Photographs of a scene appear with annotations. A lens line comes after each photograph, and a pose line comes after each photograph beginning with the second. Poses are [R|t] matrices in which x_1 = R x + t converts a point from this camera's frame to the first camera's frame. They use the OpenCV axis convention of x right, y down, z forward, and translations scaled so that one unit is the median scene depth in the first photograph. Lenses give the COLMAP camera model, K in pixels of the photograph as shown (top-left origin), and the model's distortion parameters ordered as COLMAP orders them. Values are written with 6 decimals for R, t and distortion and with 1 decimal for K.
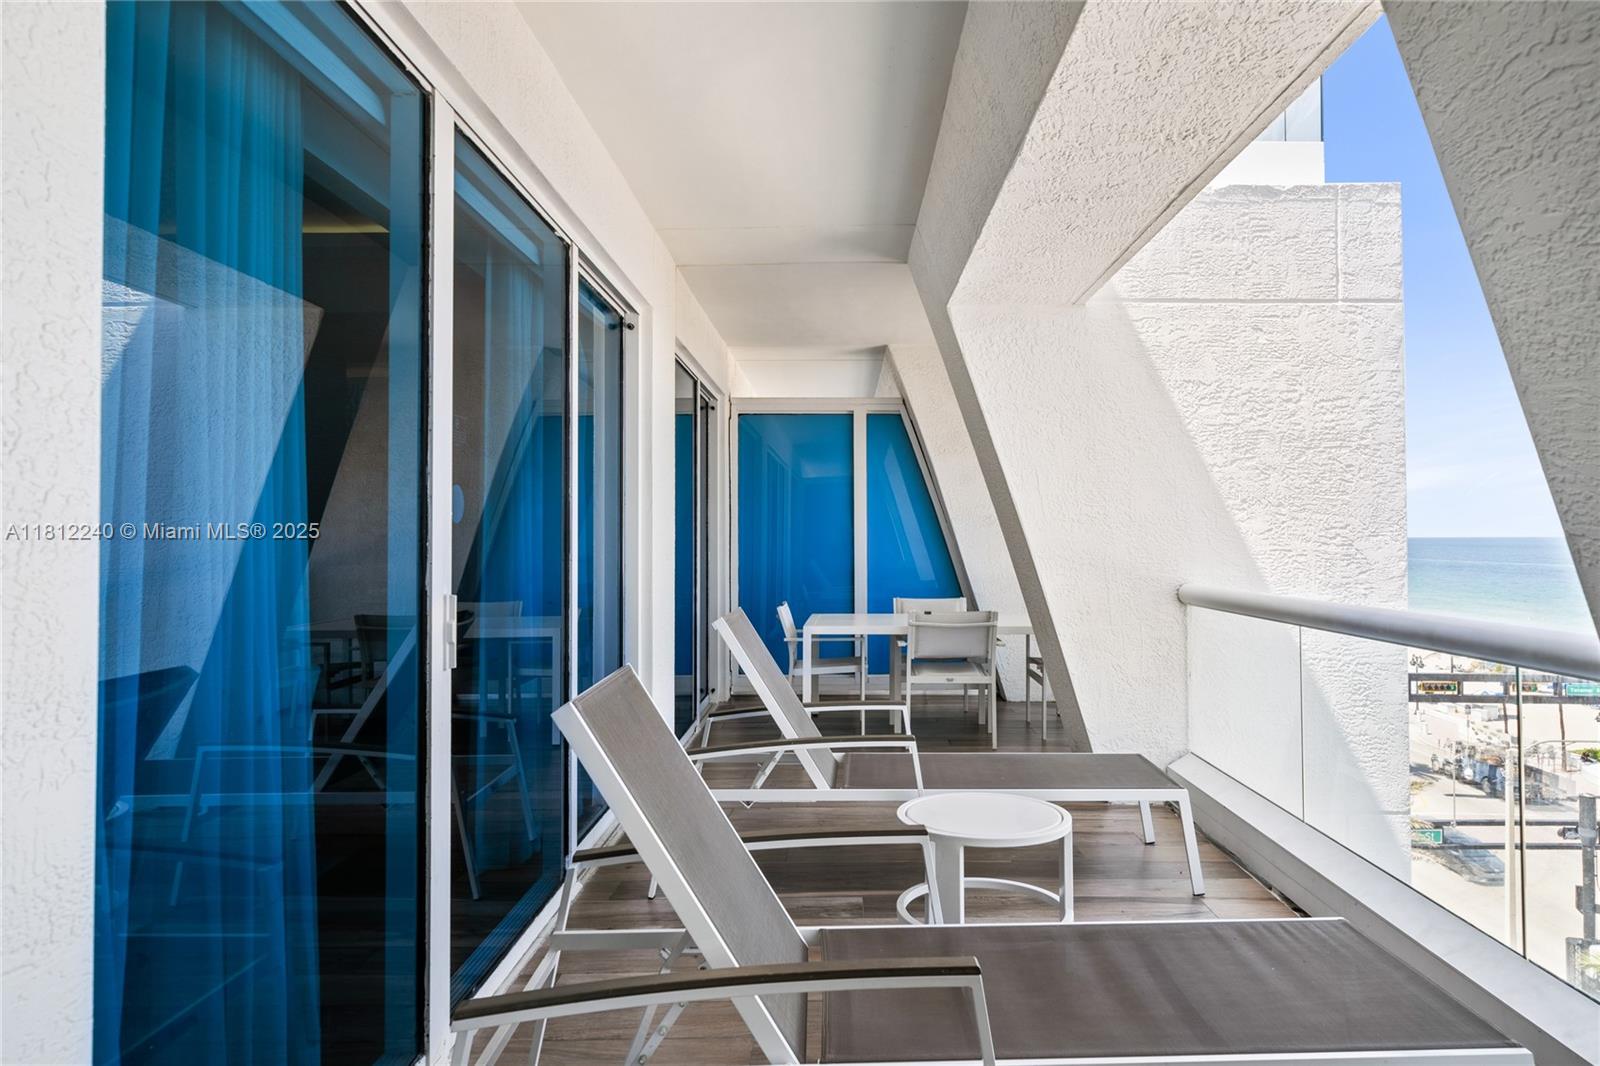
lens RADIAL K [[1055.5, 0, 822.3], [0, 1055.5, 518.8], [0, 0, 1]] dist [0.016824, 0.004574]
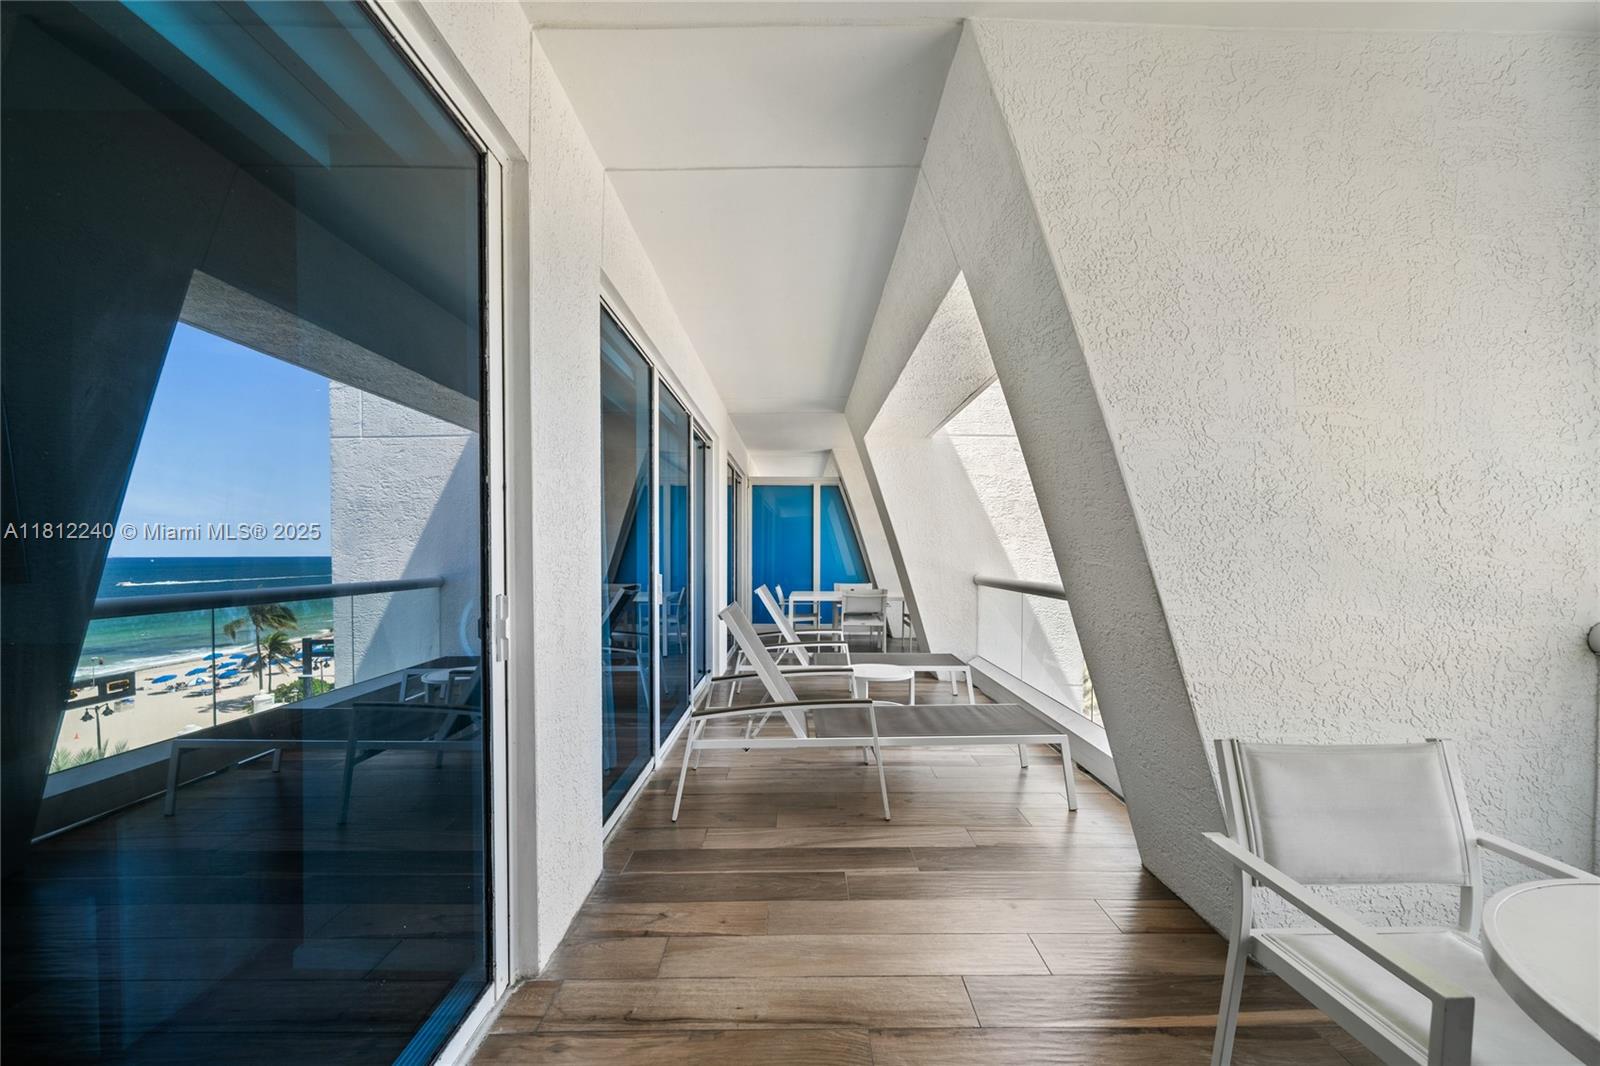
lens RADIAL K [[613.3, 0, 802.8], [0, 613.3, 572.6], [0, 0, 1]] dist [0.000075, -0.000921]
pose [[0.999777, 0.004960, 0.020534, -0.020972], [-0.006012, 0.998654, 0.051527, -0.002281], [-0.020250, -0.051639, 0.998461, -0.180816]]
